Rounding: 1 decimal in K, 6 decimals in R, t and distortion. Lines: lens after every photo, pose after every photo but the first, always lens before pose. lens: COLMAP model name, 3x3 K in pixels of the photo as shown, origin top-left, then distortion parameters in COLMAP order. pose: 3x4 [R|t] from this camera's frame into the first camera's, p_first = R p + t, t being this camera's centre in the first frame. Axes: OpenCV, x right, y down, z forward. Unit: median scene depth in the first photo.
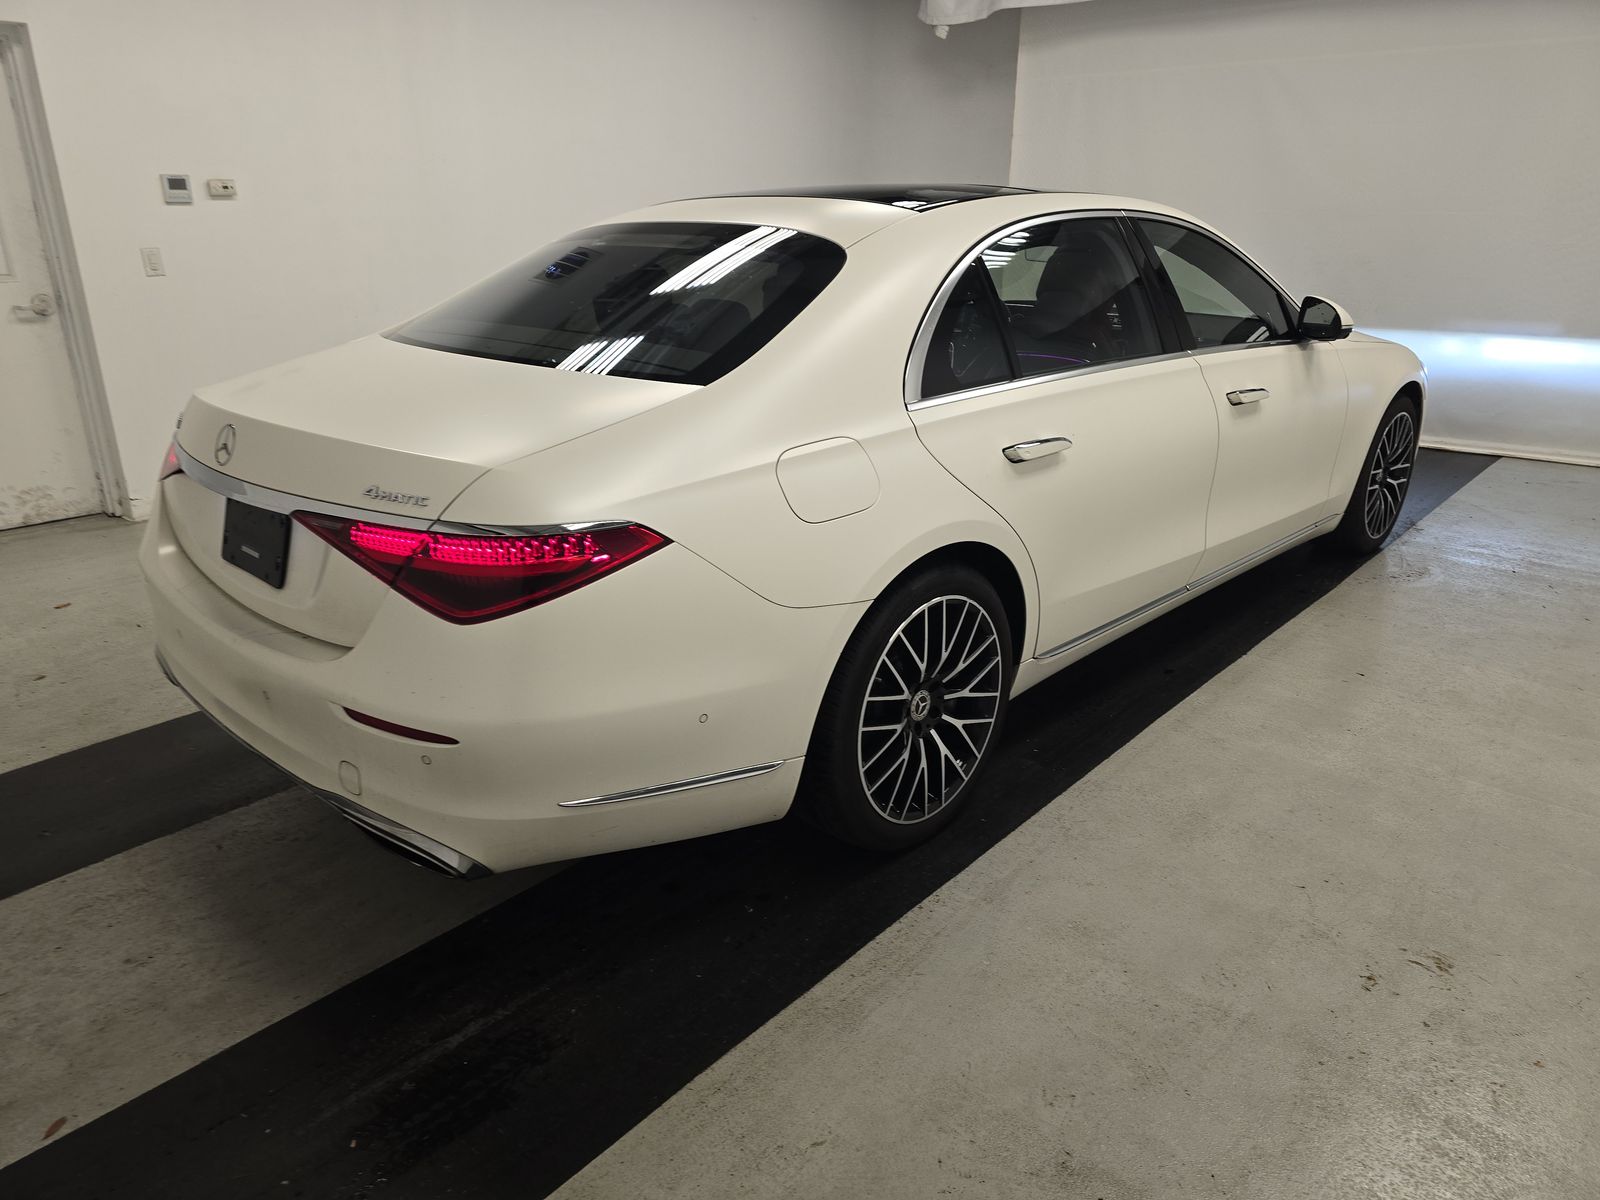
lens RADIAL K [[1088.1, 0, 800.0], [0, 1088.1, 600.0], [0, 0, 1]] dist [0.000482, -0.000983]
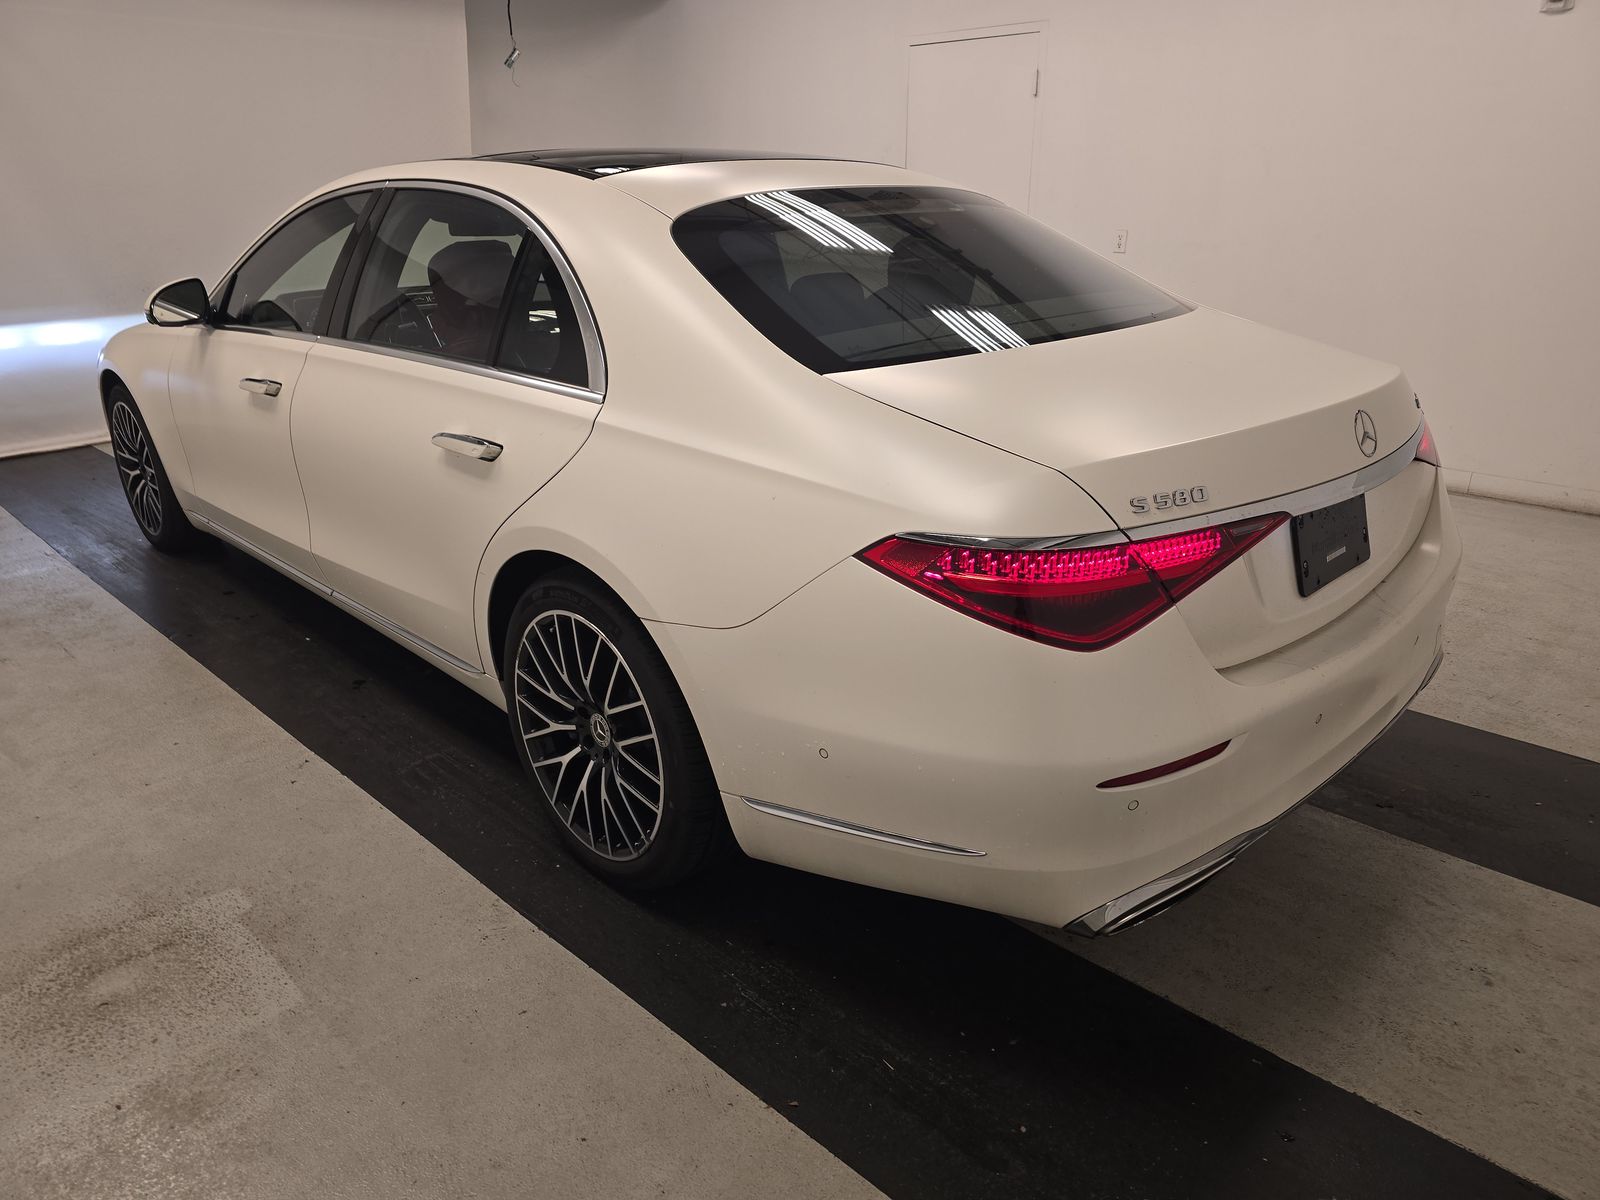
lens RADIAL K [[1088.1, 0, 800.0], [0, 1088.1, 600.0], [0, 0, 1]] dist [0.000482, -0.000983]
pose [[0.031495, -0.348434, 0.936804, -1.356926], [0.335325, 0.886631, 0.318499, -0.438418], [-0.941576, 0.304103, 0.144763, 1.287344]]
